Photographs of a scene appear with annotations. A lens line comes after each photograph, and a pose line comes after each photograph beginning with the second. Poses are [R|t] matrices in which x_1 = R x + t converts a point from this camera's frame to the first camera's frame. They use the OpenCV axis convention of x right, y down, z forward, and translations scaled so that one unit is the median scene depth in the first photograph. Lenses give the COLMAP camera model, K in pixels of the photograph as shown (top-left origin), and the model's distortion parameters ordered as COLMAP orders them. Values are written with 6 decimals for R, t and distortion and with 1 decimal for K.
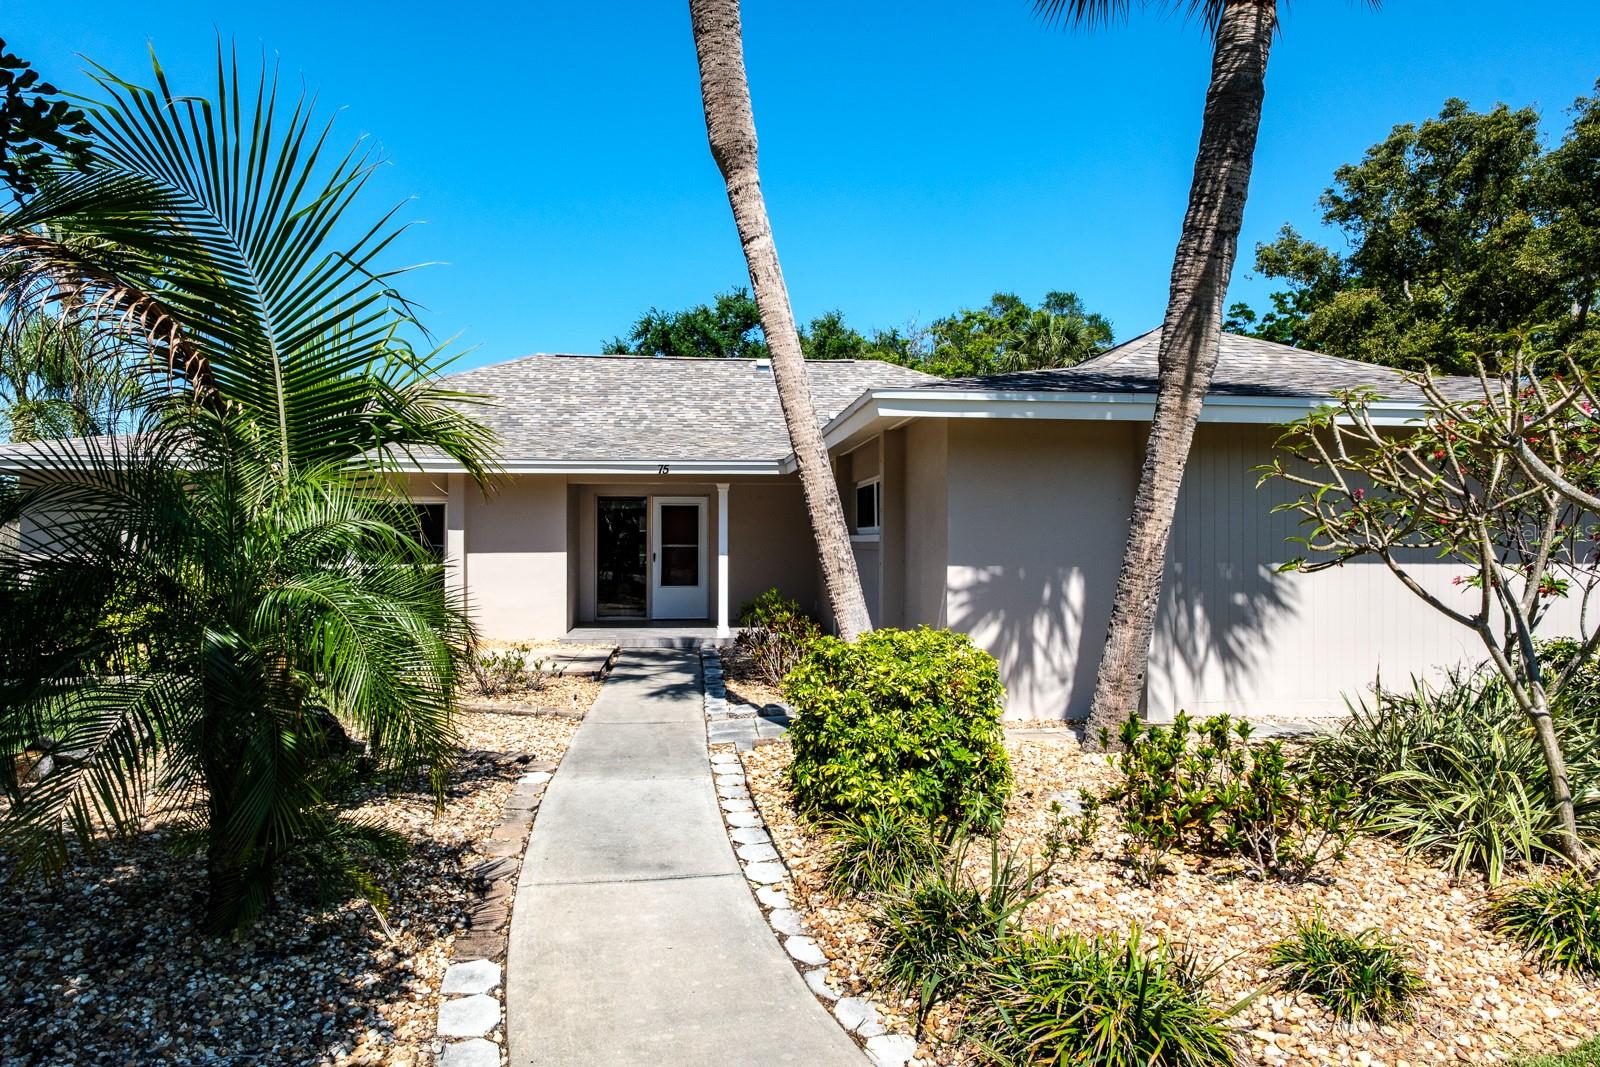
lens RADIAL K [[991.3, 0, 789.9], [0, 991.3, 528.4], [0, 0, 1]] dist [-0.002134, 0.000022]
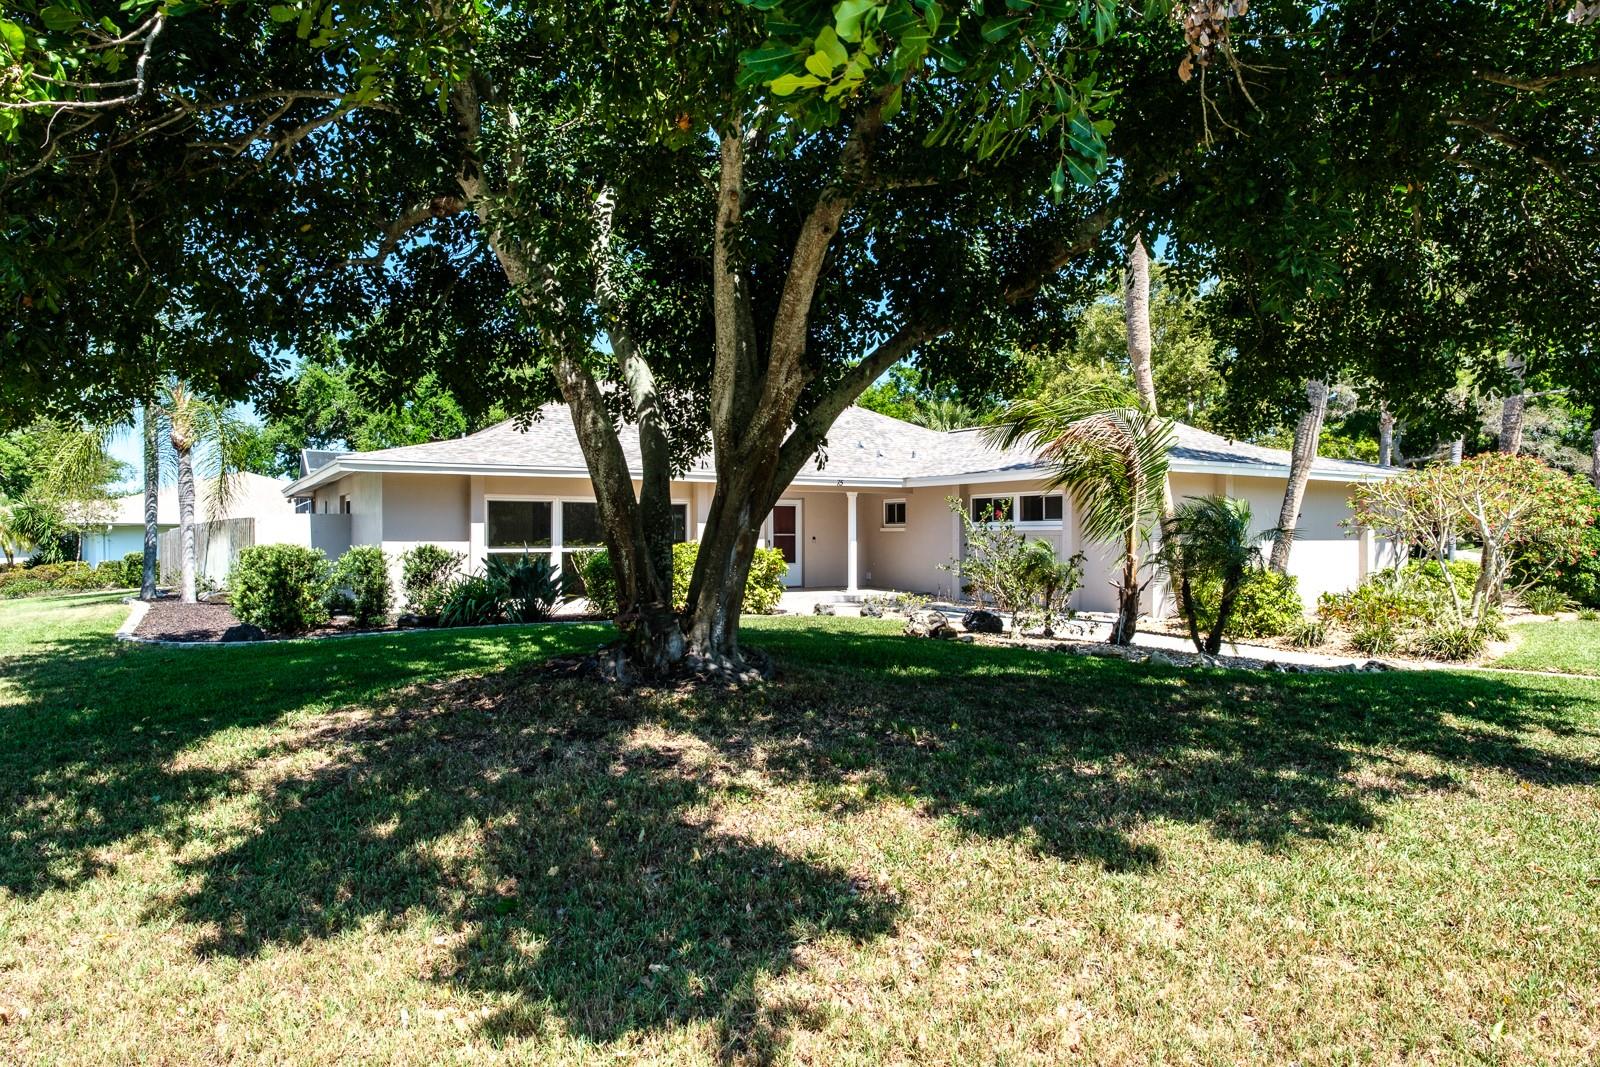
lens RADIAL K [[977.0, 0, 800.0], [0, 977.0, 533.5], [0, 0, 1]] dist [-0.001047, -0.001034]
pose [[0.901596, -0.002505, 0.432571, -0.687018], [-0.003292, 0.999915, 0.012651, -0.001429], [-0.432566, -0.012830, 0.901511, -0.249003]]
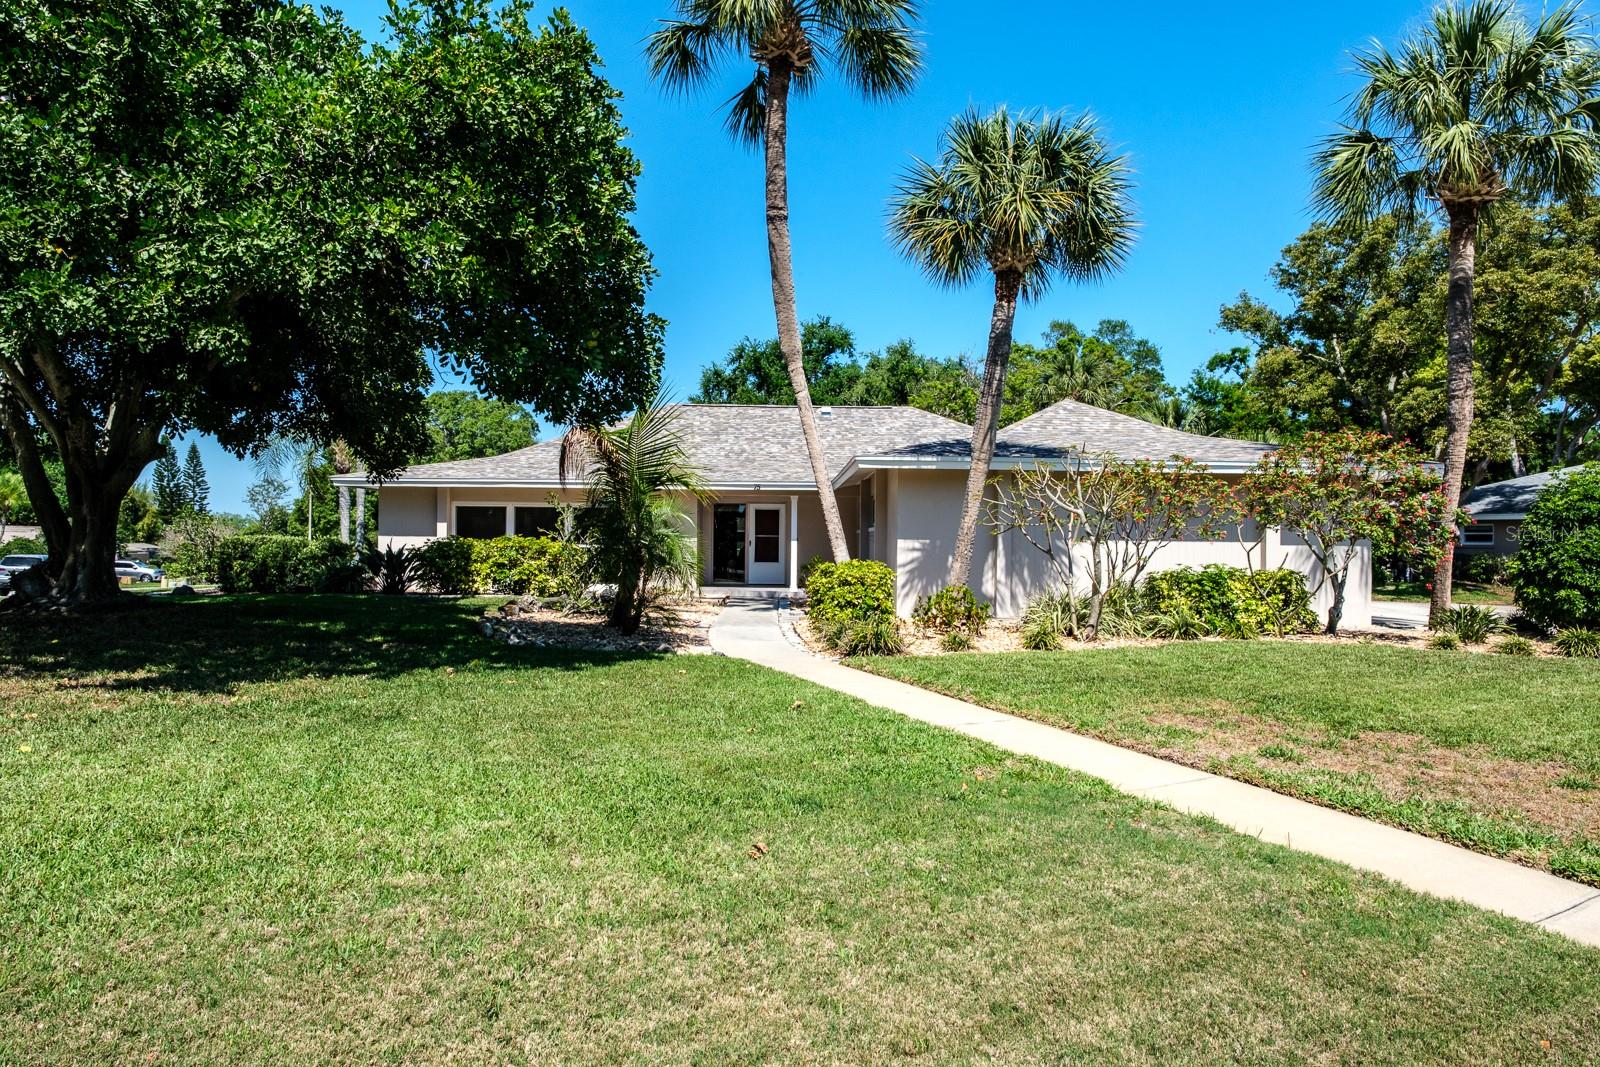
lens RADIAL K [[1002.0, 0, 792.3], [0, 1002.0, 491.0], [0, 0, 1]] dist [-0.001786, 0.001018]
pose [[0.996197, 0.003228, -0.087072, 0.061104], [-0.006967, 0.999065, -0.042667, 0.013761], [0.086853, 0.043112, 0.995288, -0.528163]]
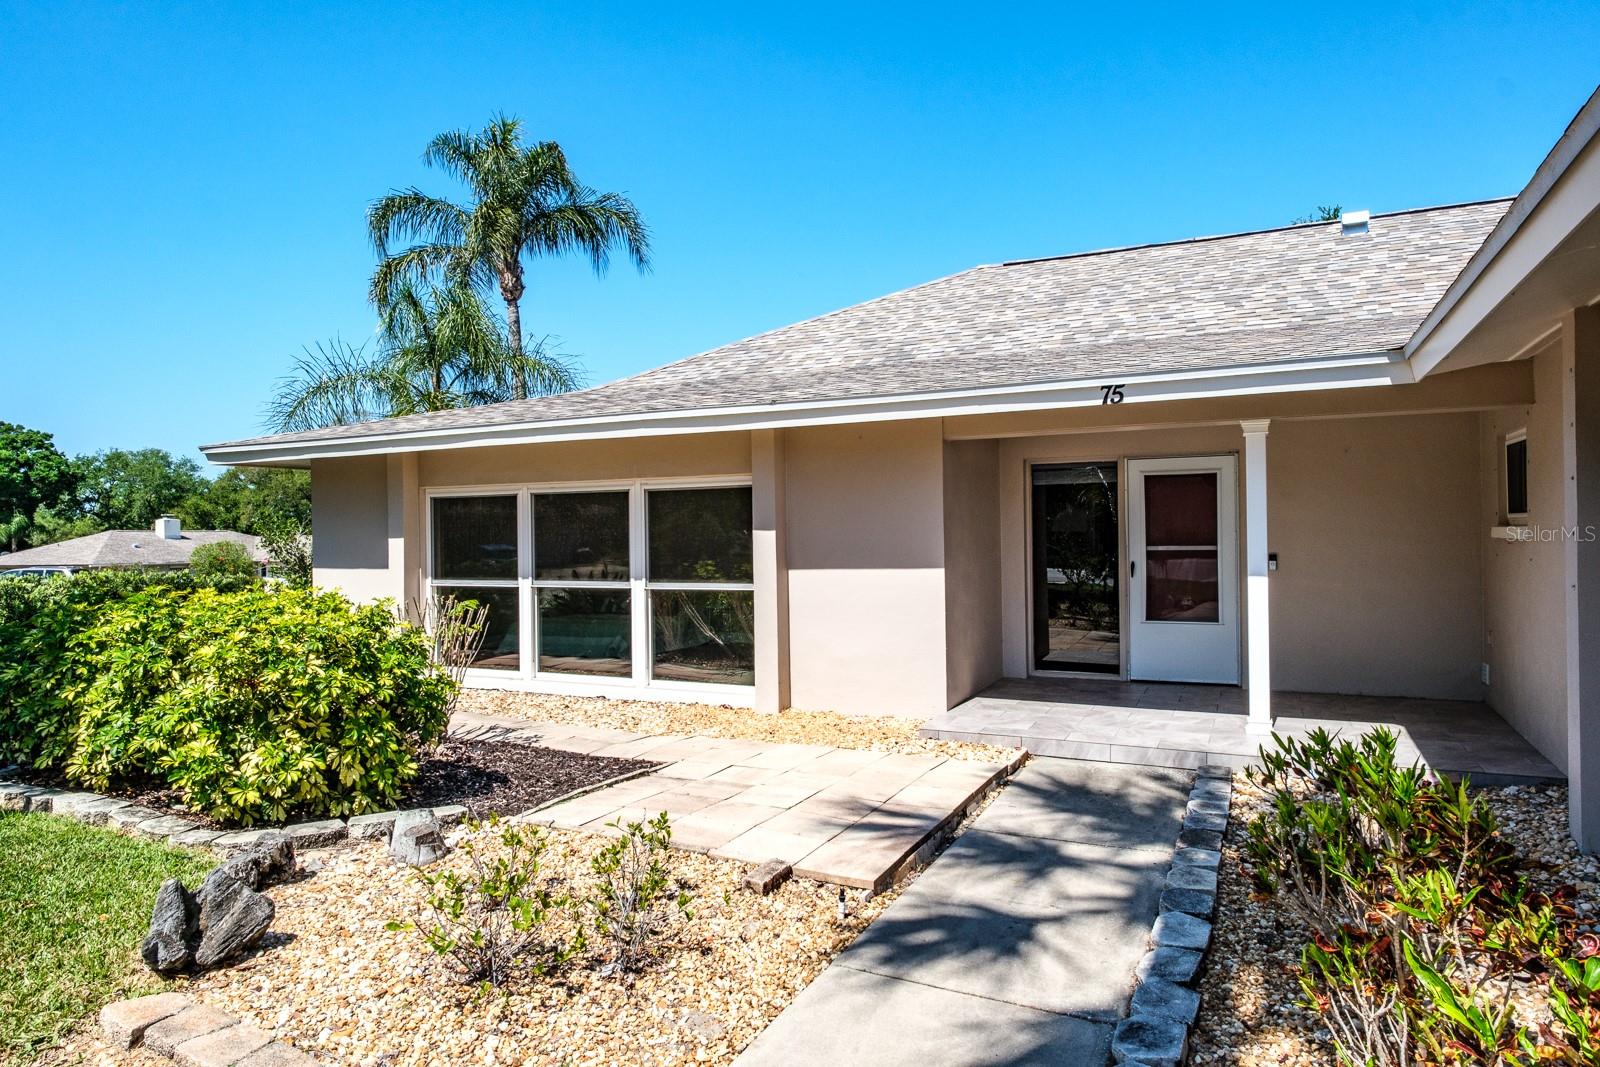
lens RADIAL K [[977.0, 0, 800.0], [0, 977.0, 533.5], [0, 0, 1]] dist [-0.001047, -0.001034]
pose [[0.850020, -0.013004, -0.526591, -0.006050], [0.021960, 0.999701, 0.010760, -0.000588], [0.526293, -0.020710, 0.850051, 0.432140]]
